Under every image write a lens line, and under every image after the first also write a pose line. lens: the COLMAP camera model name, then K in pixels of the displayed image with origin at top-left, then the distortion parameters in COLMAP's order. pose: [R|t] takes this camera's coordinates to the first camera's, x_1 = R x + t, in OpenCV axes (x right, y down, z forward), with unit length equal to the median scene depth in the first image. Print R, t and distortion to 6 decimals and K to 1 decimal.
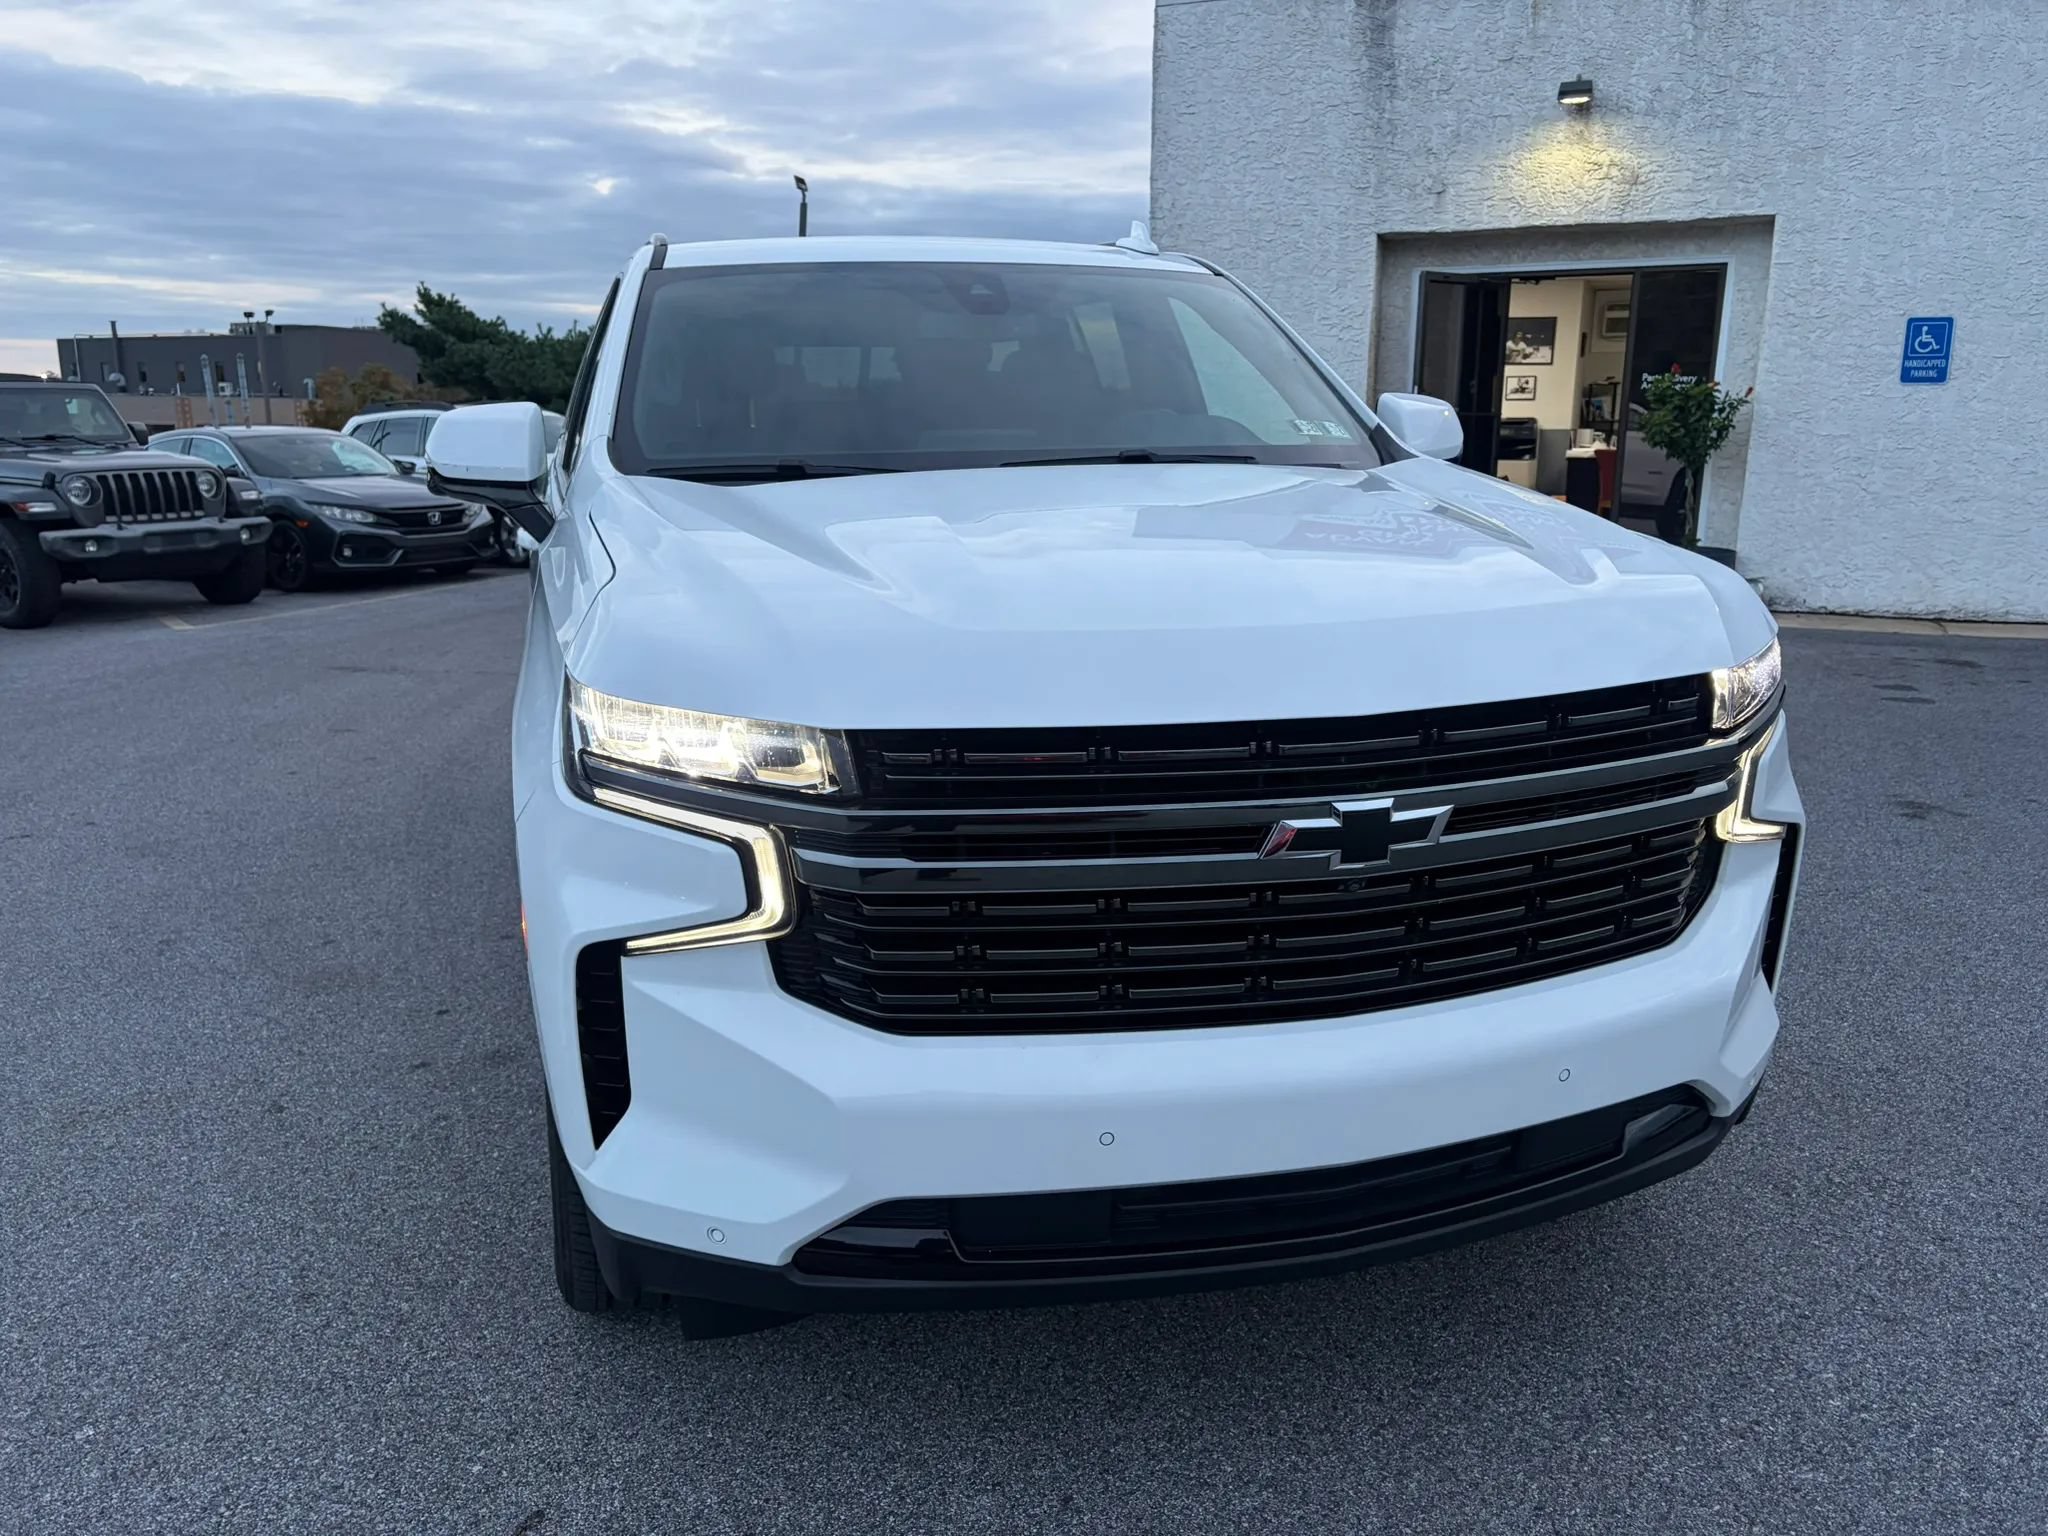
lens RADIAL K [[1543.3, 0, 1011.4], [0, 1543.3, 765.7], [0, 0, 1]] dist [0.046813, -0.048028]
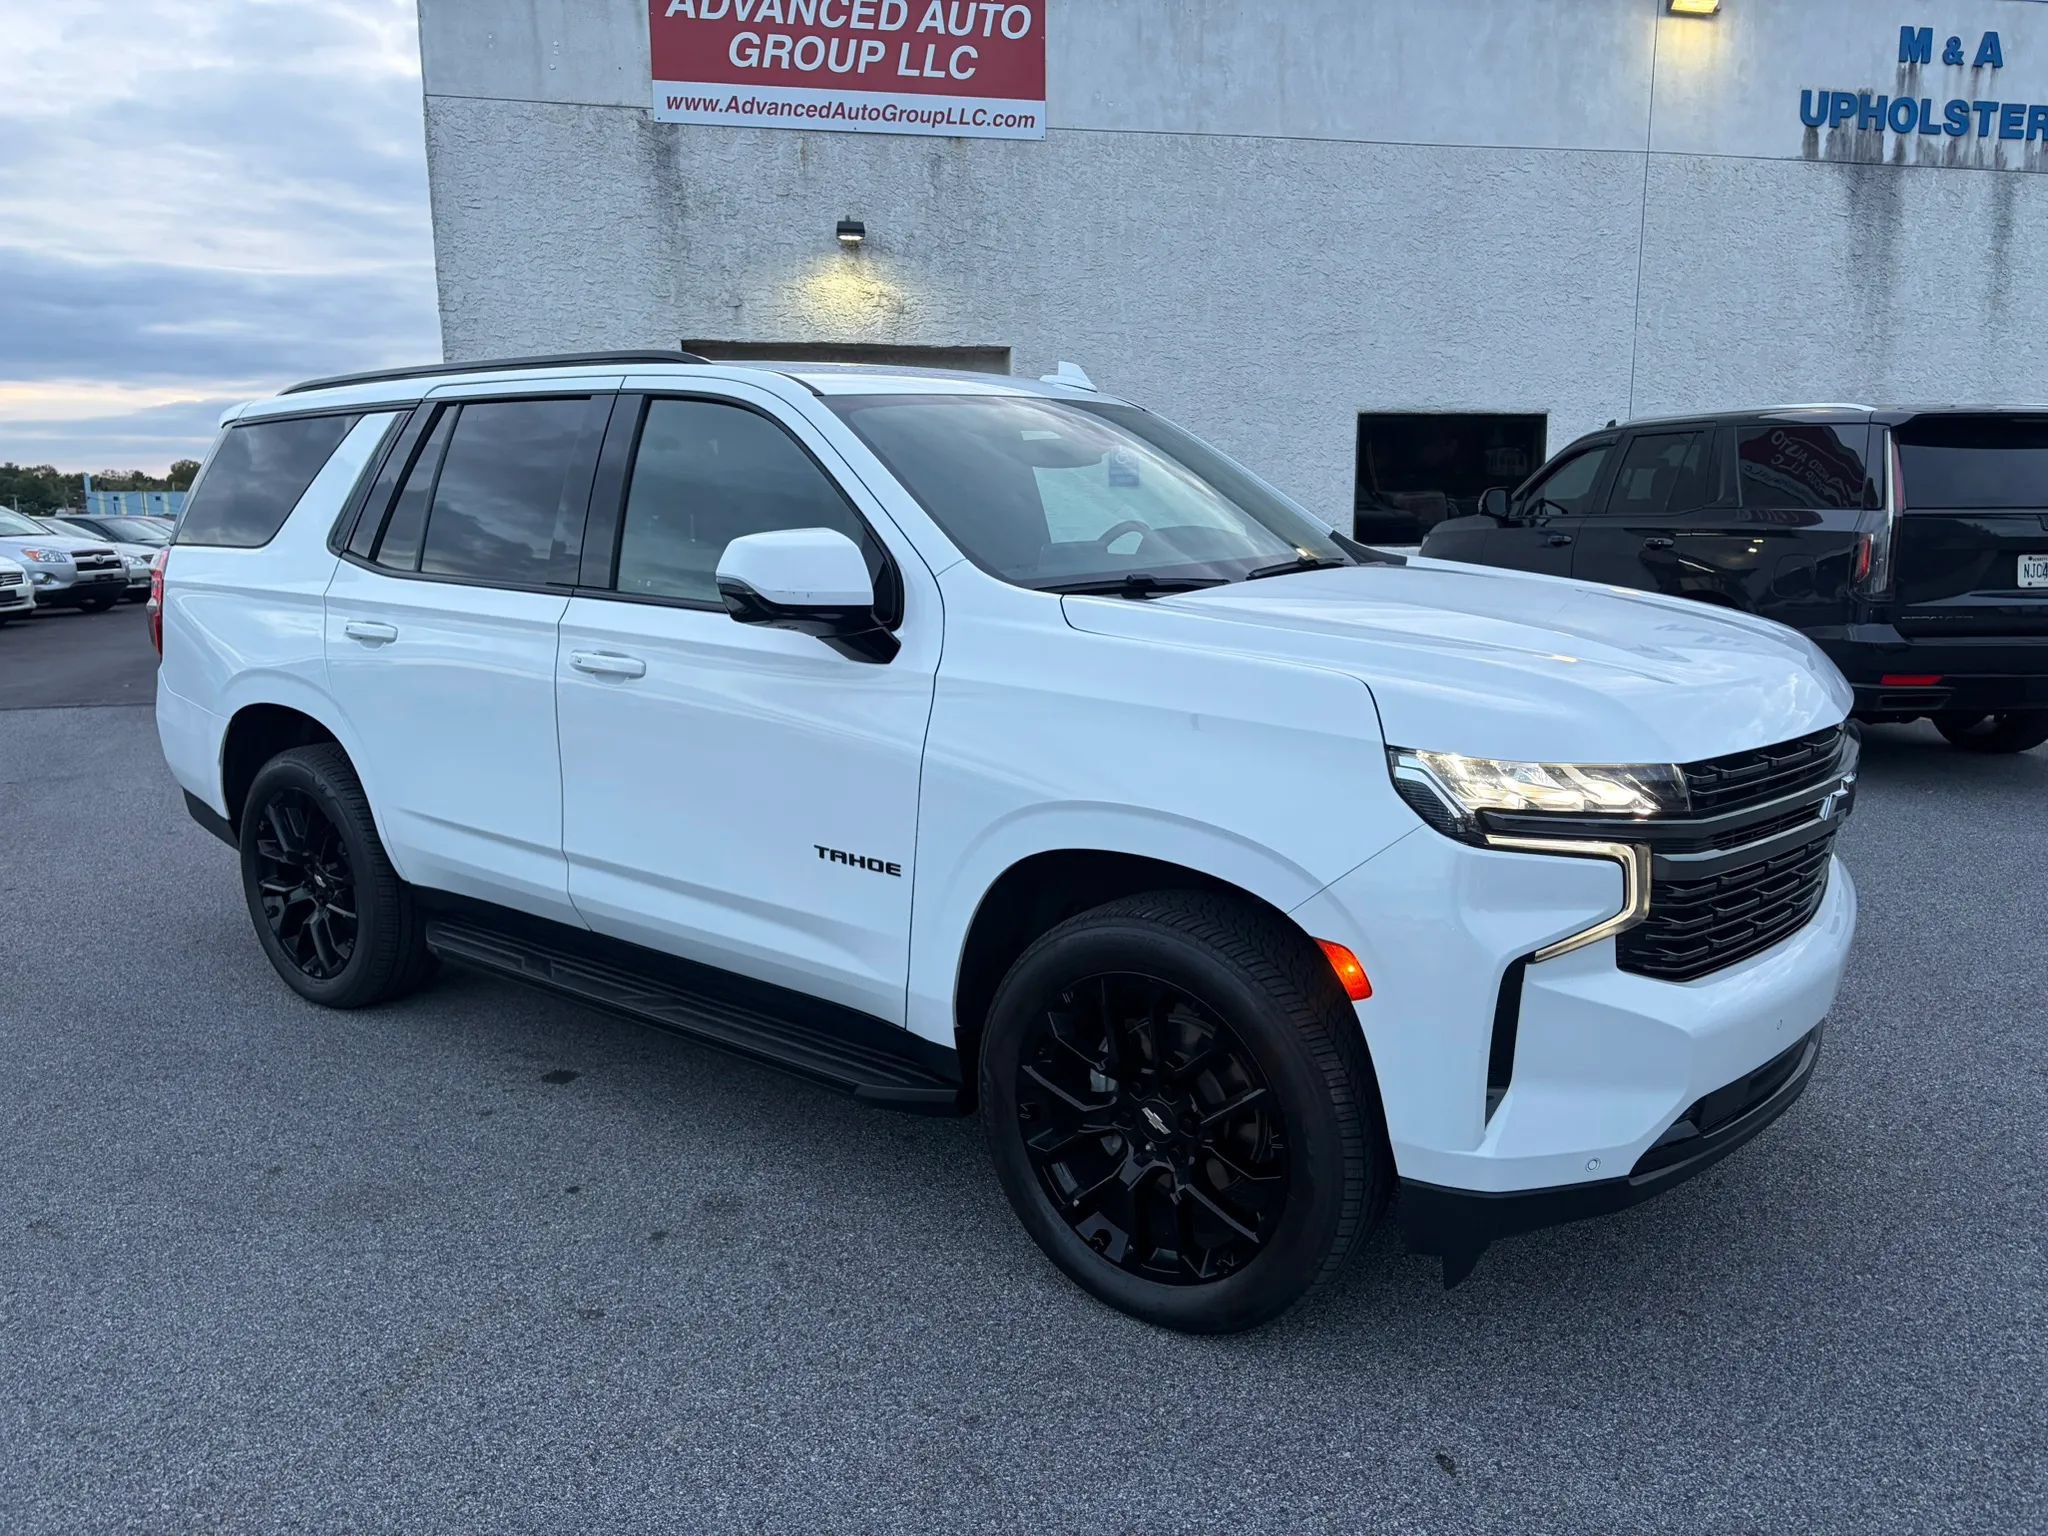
lens RADIAL K [[1543.3, 0, 1016.9], [0, 1543.3, 762.2], [0, 0, 1]] dist [0.046813, -0.048028]
pose [[0.809494, -0.104902, 0.577680, -0.234815], [0.136355, 0.990597, -0.011188, -0.015390], [-0.571075, 0.087826, 0.816187, 0.033248]]
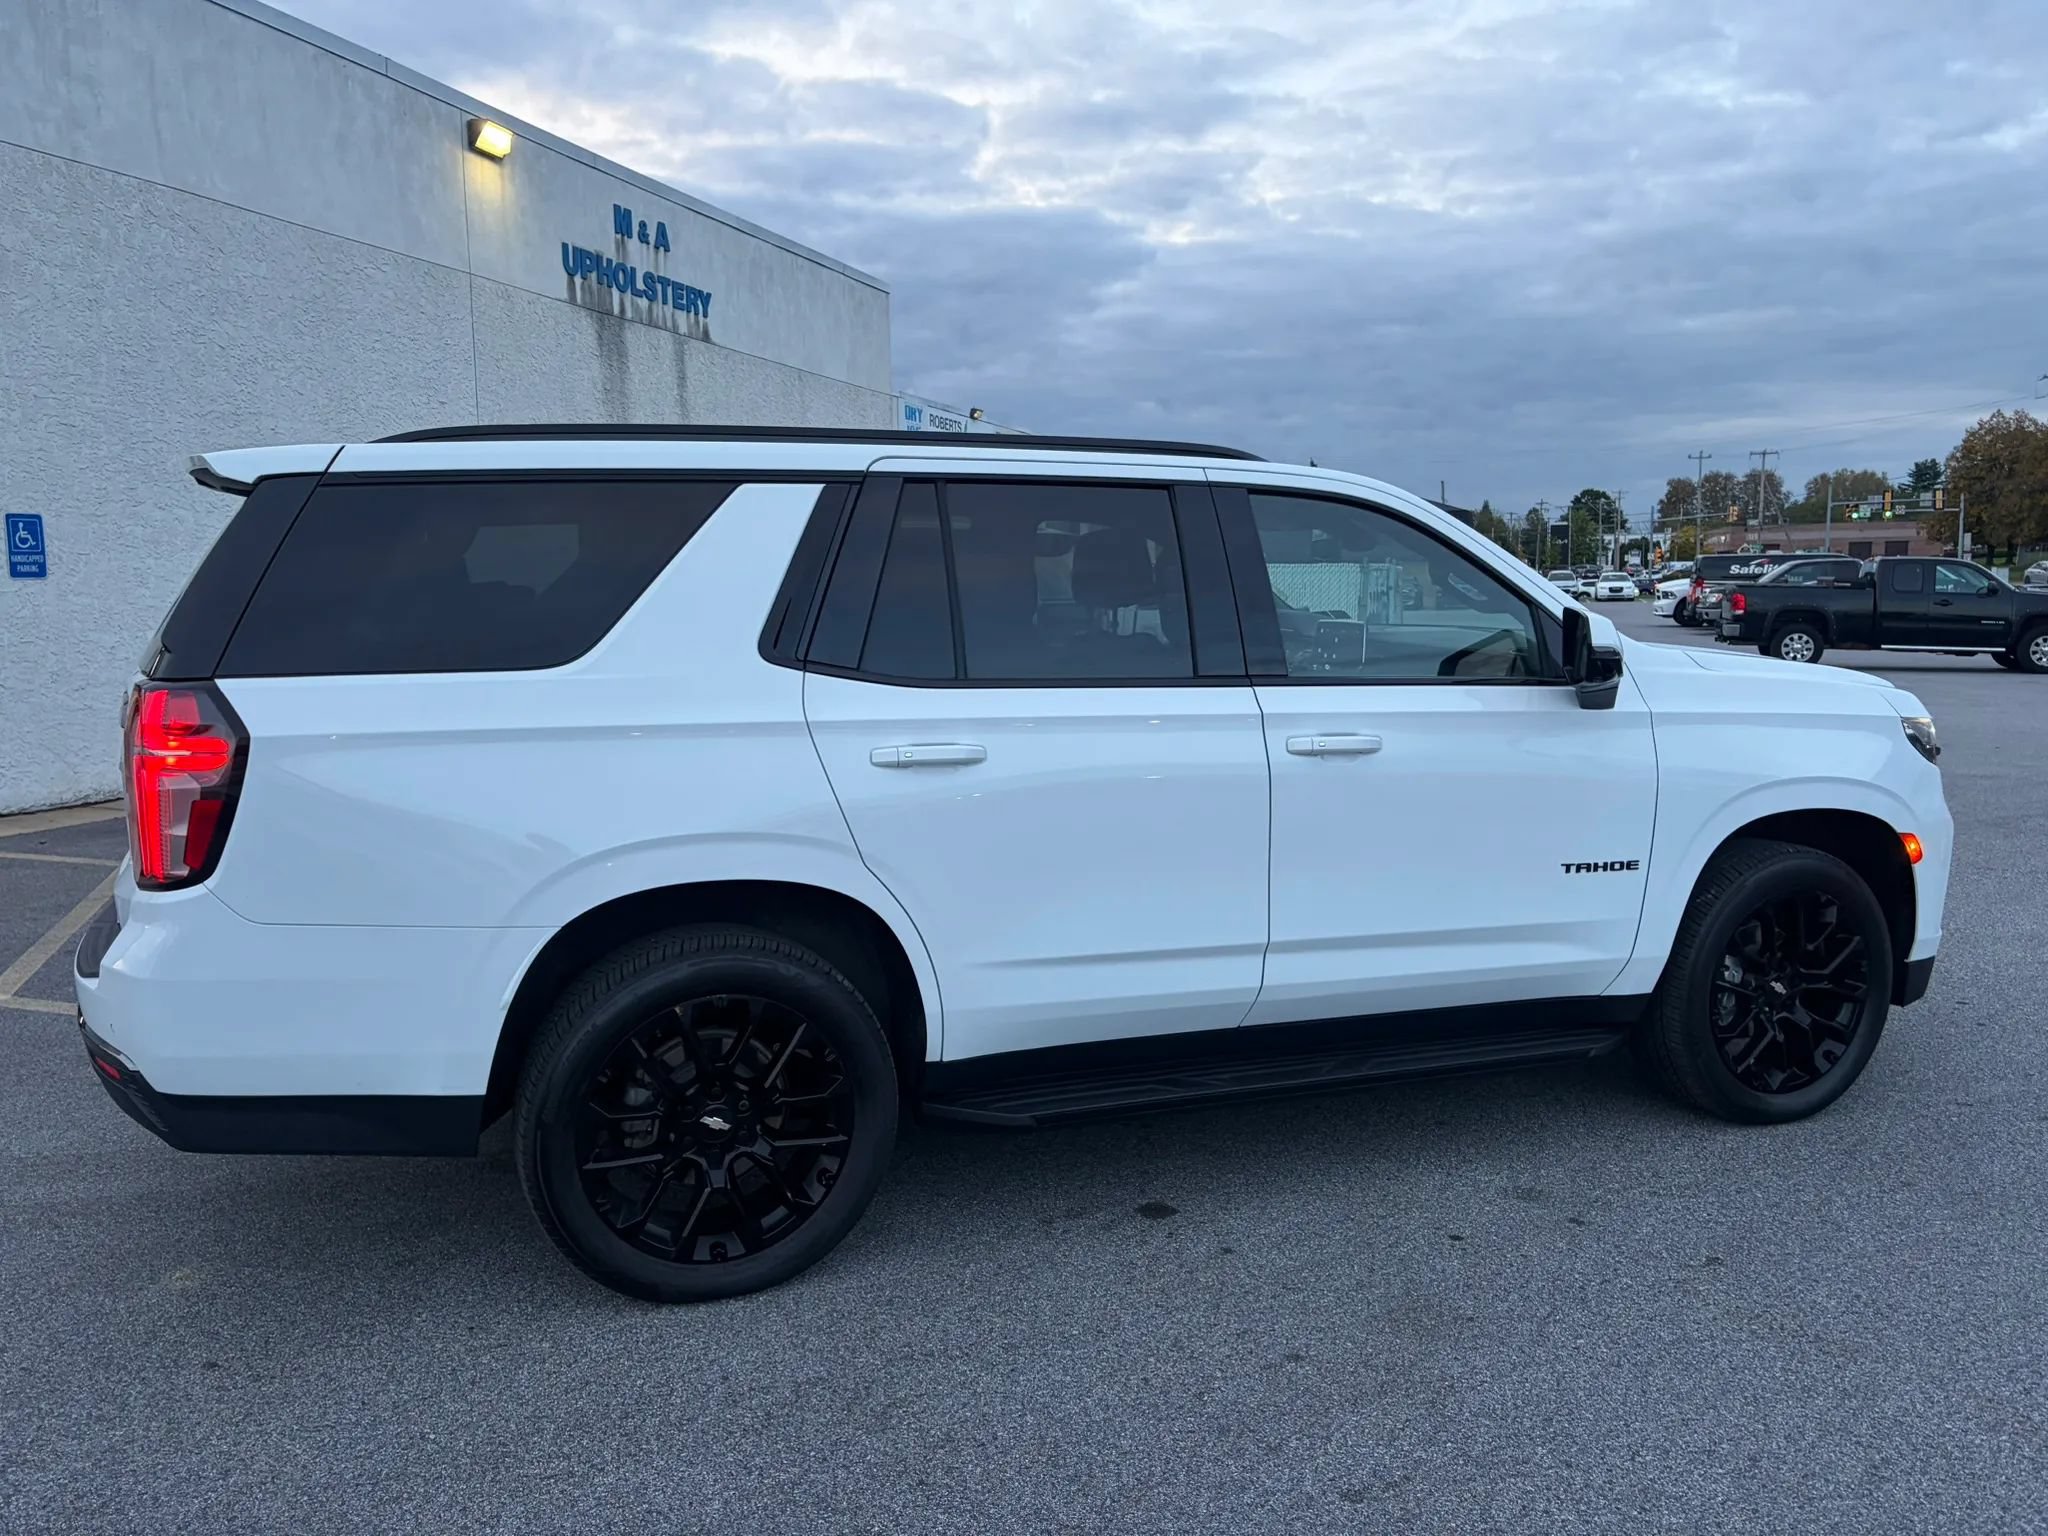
lens RADIAL K [[1543.3, 0, 1011.8], [0, 1543.3, 758.9], [0, 0, 1]] dist [0.046813, -0.048028]
pose [[-0.080461, -0.113539, 0.990270, -0.450679], [0.231218, 0.964266, 0.129344, -0.111759], [-0.969569, 0.239375, -0.051333, 0.447368]]
